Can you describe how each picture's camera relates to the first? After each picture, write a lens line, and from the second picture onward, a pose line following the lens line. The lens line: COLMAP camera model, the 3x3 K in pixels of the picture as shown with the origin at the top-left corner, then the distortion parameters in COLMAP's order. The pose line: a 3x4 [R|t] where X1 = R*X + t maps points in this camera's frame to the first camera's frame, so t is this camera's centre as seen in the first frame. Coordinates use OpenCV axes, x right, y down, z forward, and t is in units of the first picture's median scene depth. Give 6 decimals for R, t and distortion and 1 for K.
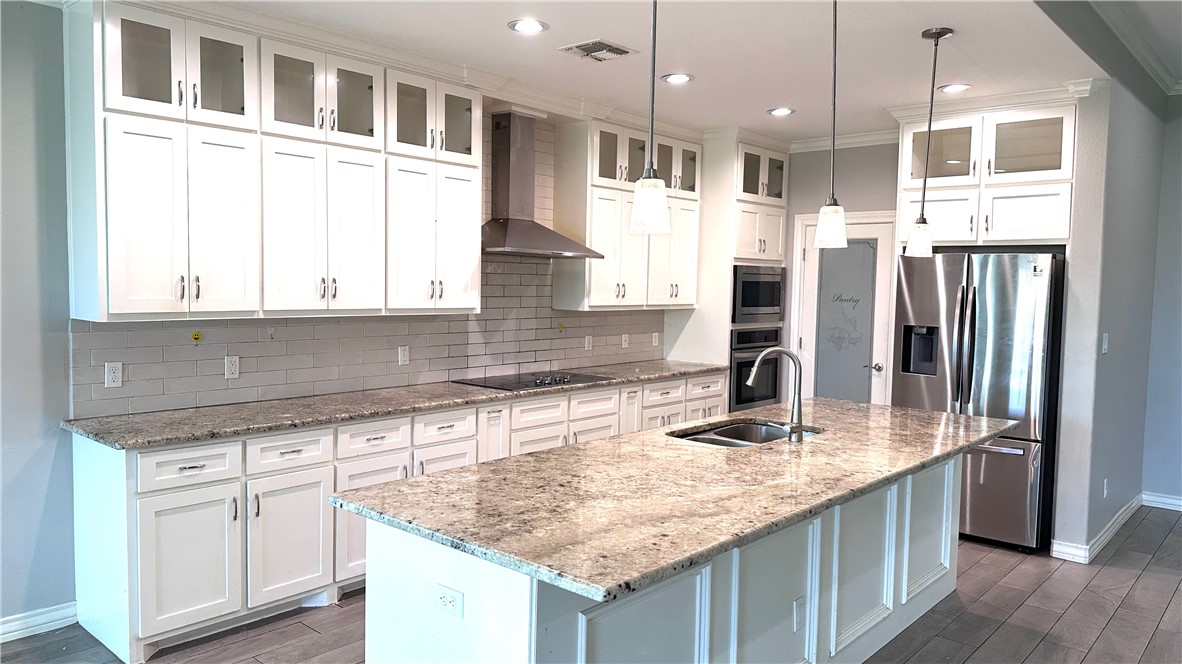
lens RADIAL K [[834.5, 0, 591.0], [0, 834.5, 332.0], [0, 0, 1]] dist [0.000668, 0.000177]
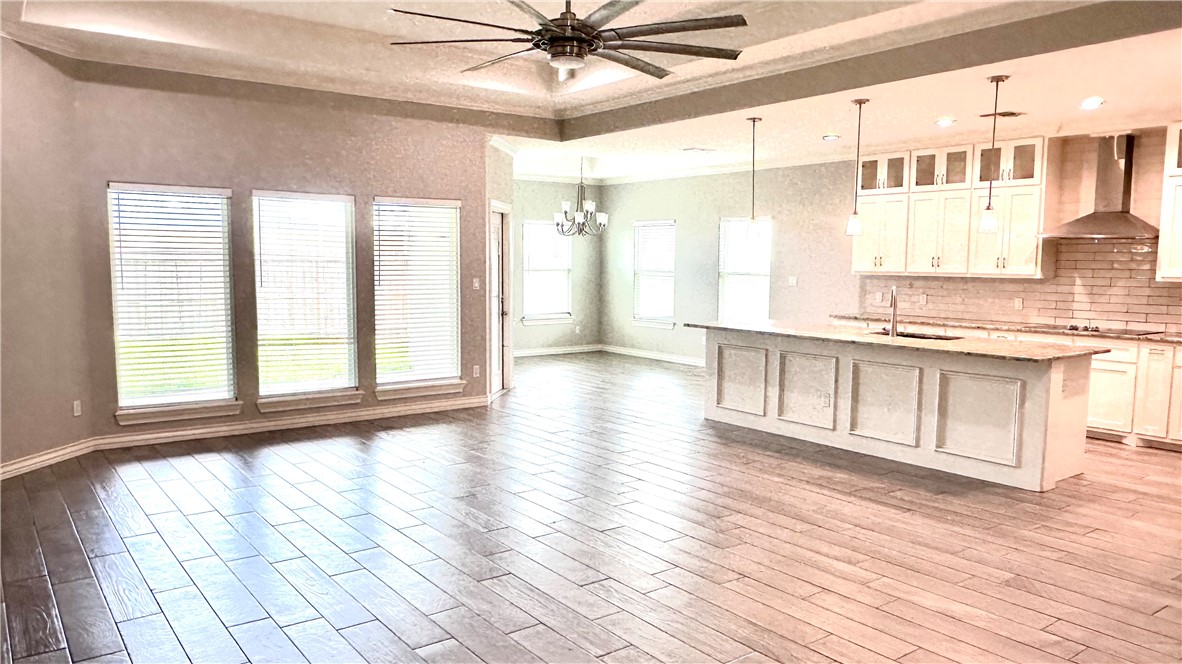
lens RADIAL K [[836.3, 0, 591.0], [0, 836.3, 332.0], [0, 0, 1]] dist [-0.000205, -0.000063]
pose [[-0.201981, 0.060806, -0.977500, 1.758510], [-0.075698, 0.994116, 0.077481, 0.021158], [0.976460, 0.089644, -0.196189, 0.554596]]
